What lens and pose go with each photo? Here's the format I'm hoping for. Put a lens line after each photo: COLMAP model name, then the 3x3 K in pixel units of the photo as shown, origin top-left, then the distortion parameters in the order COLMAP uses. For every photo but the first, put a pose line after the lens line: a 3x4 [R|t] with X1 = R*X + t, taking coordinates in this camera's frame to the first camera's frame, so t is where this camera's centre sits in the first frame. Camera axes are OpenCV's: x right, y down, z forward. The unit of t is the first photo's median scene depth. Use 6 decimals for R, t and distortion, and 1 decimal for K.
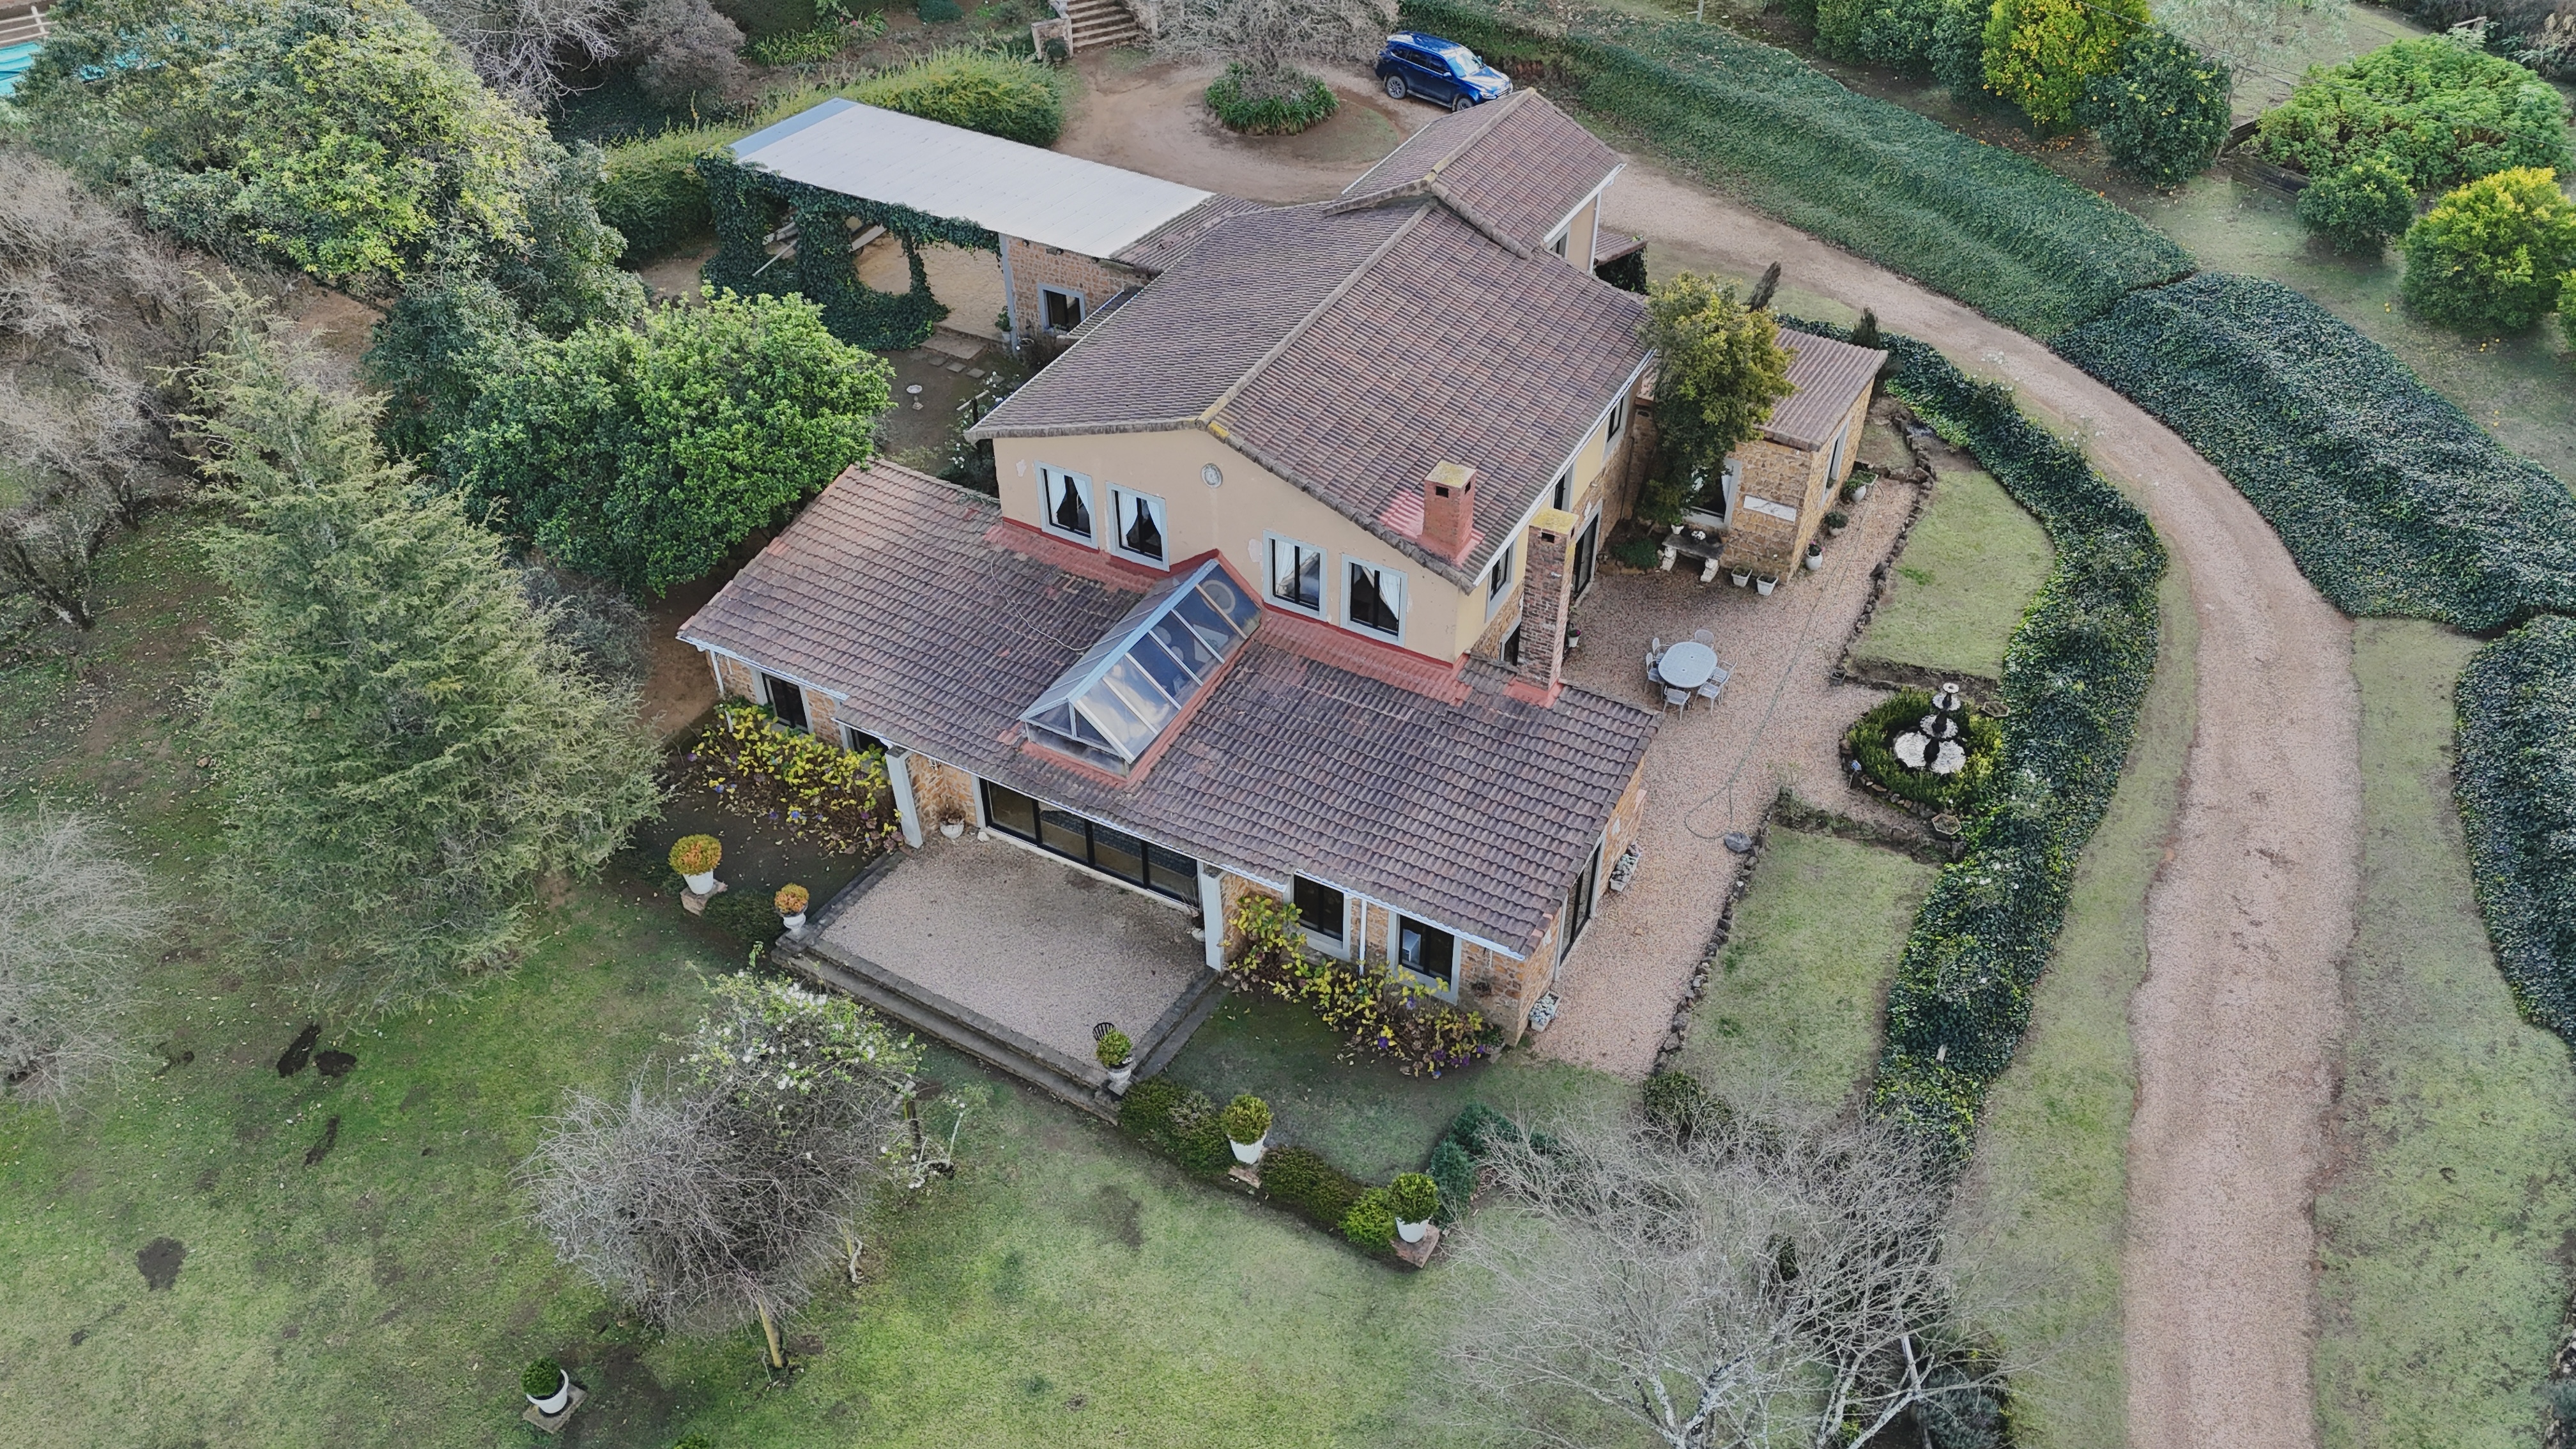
lens RADIAL K [[1865.1, 0, 1288.0], [0, 1865.1, 724.5], [0, 0, 1]] dist [0.102560, -0.121682]
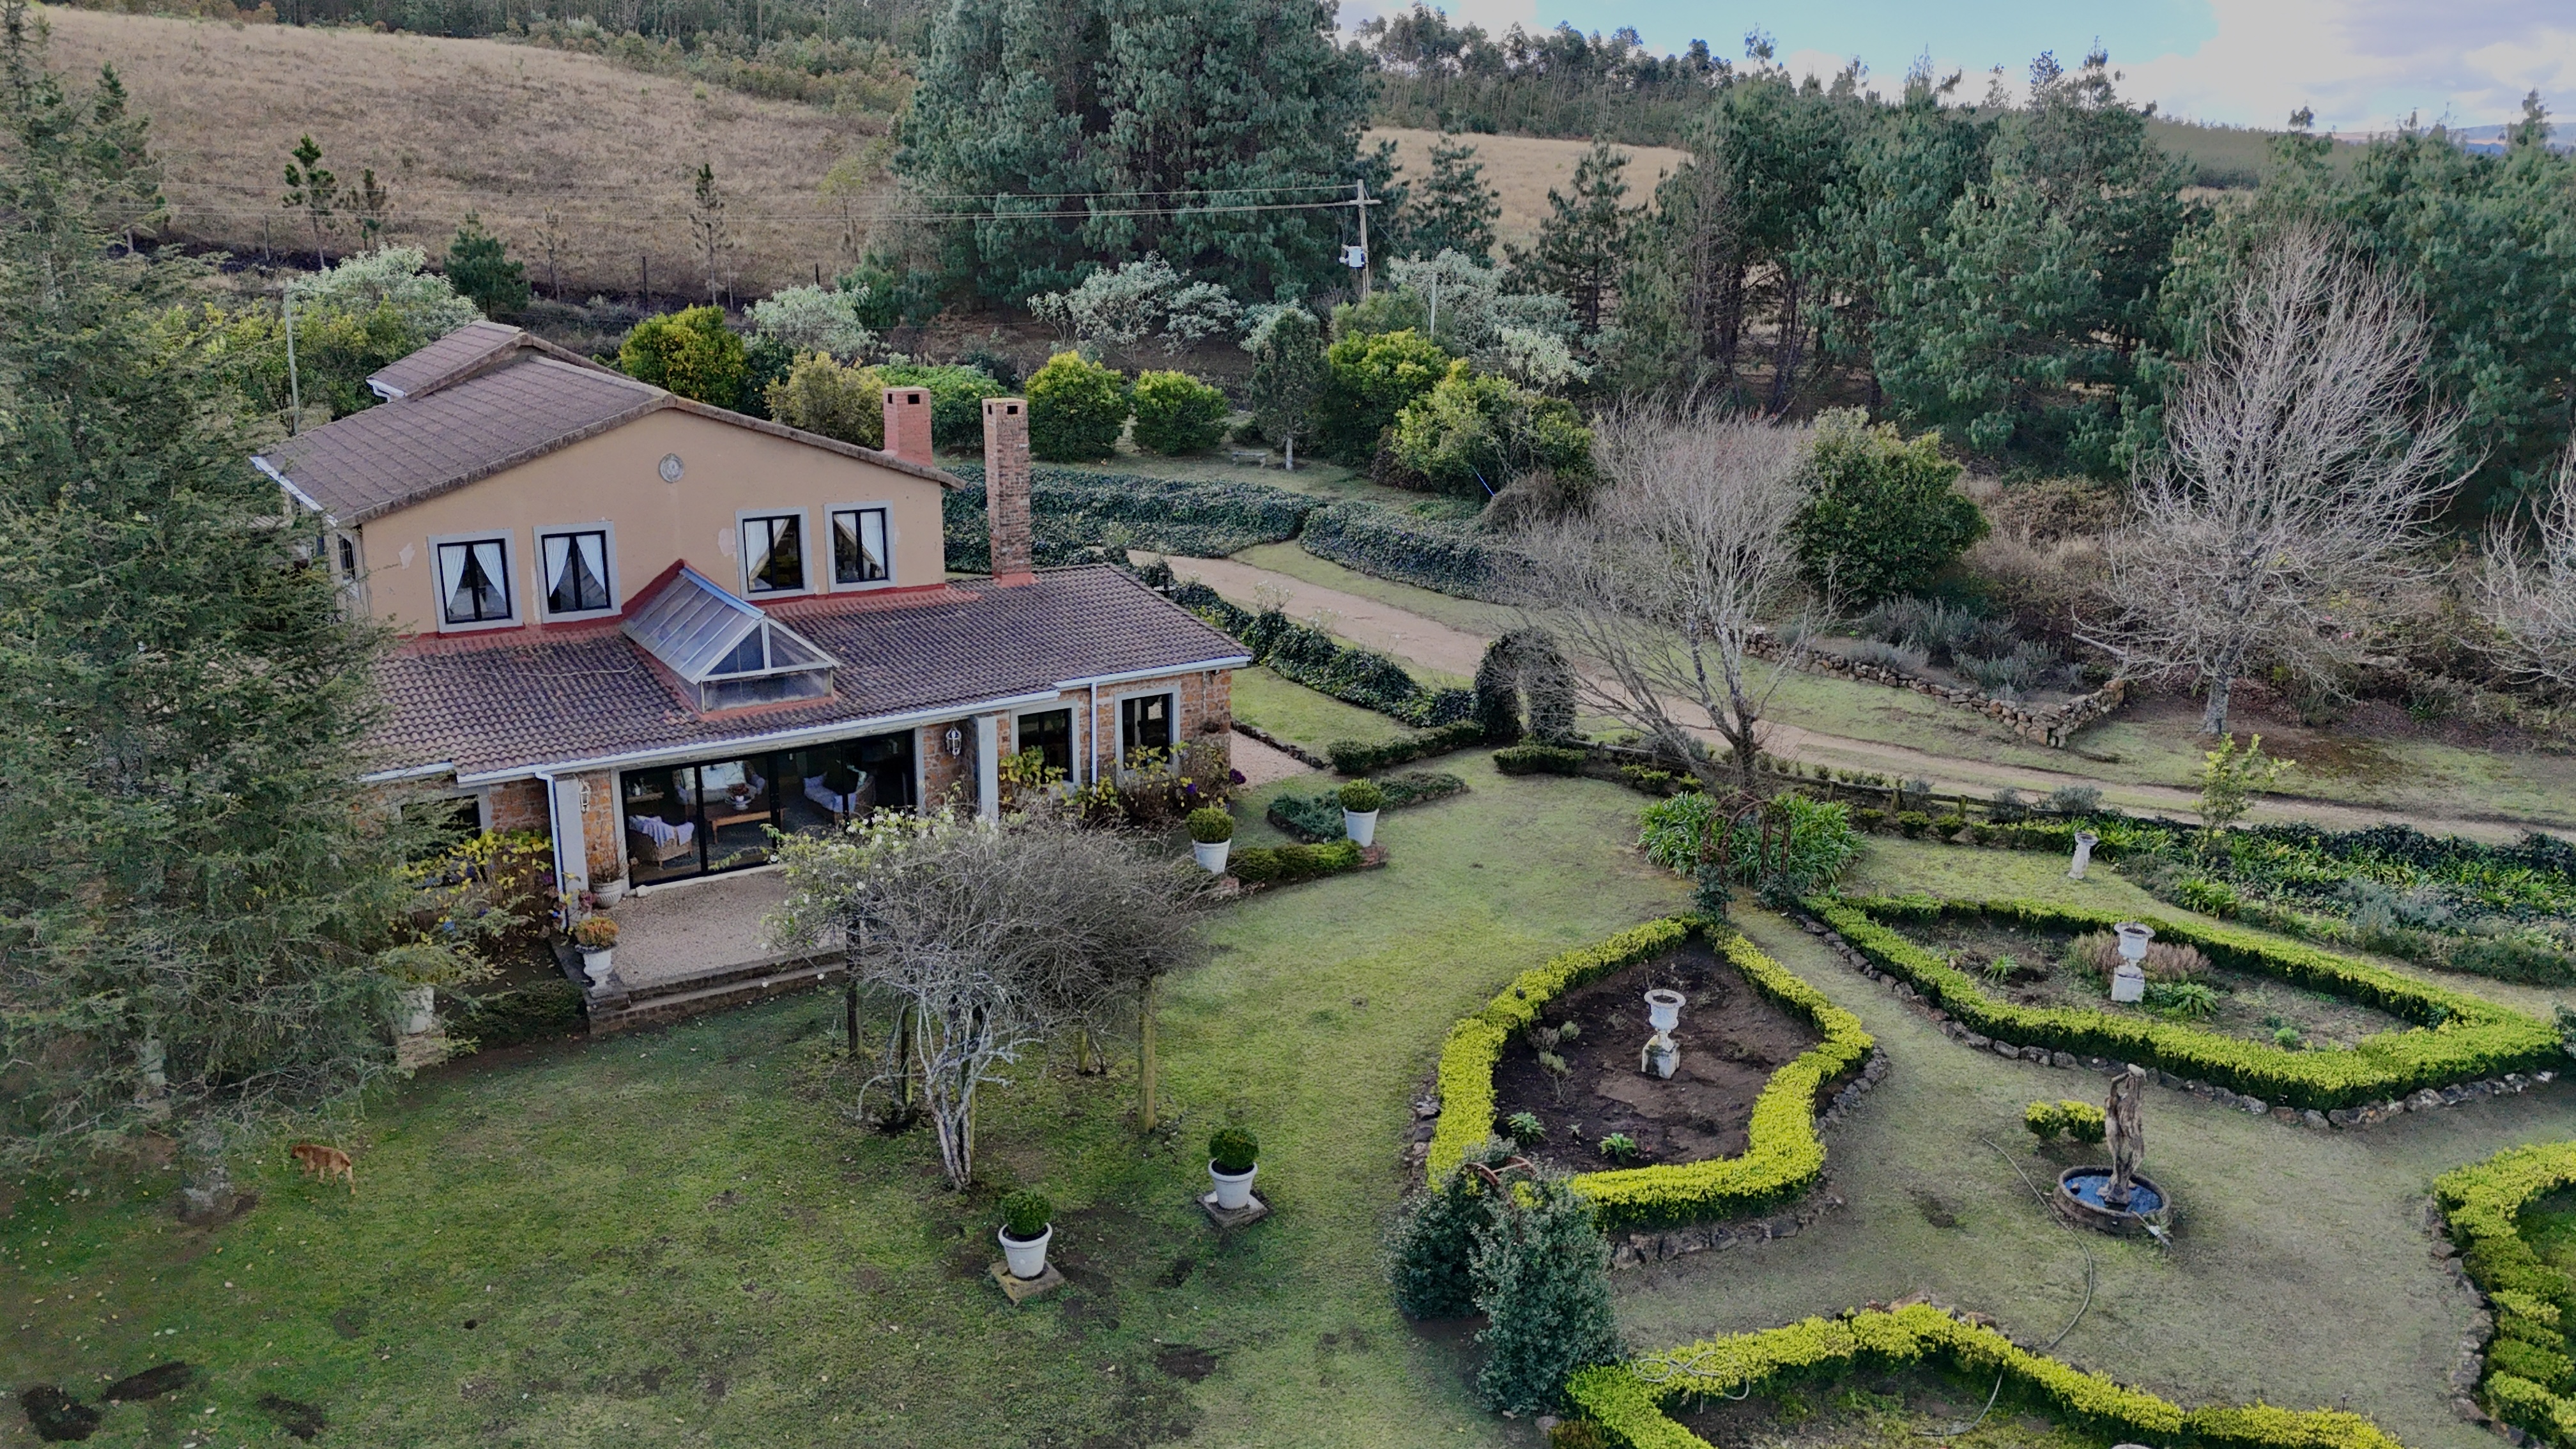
lens RADIAL K [[1865.1, 0, 1288.0], [0, 1865.1, 724.5], [0, 0, 1]] dist [0.102560, -0.121682]
pose [[0.484662, -0.226502, 0.844867, -0.775649], [0.564599, 0.818738, -0.104388, 0.269067], [-0.668080, 0.527604, 0.524694, 0.364654]]
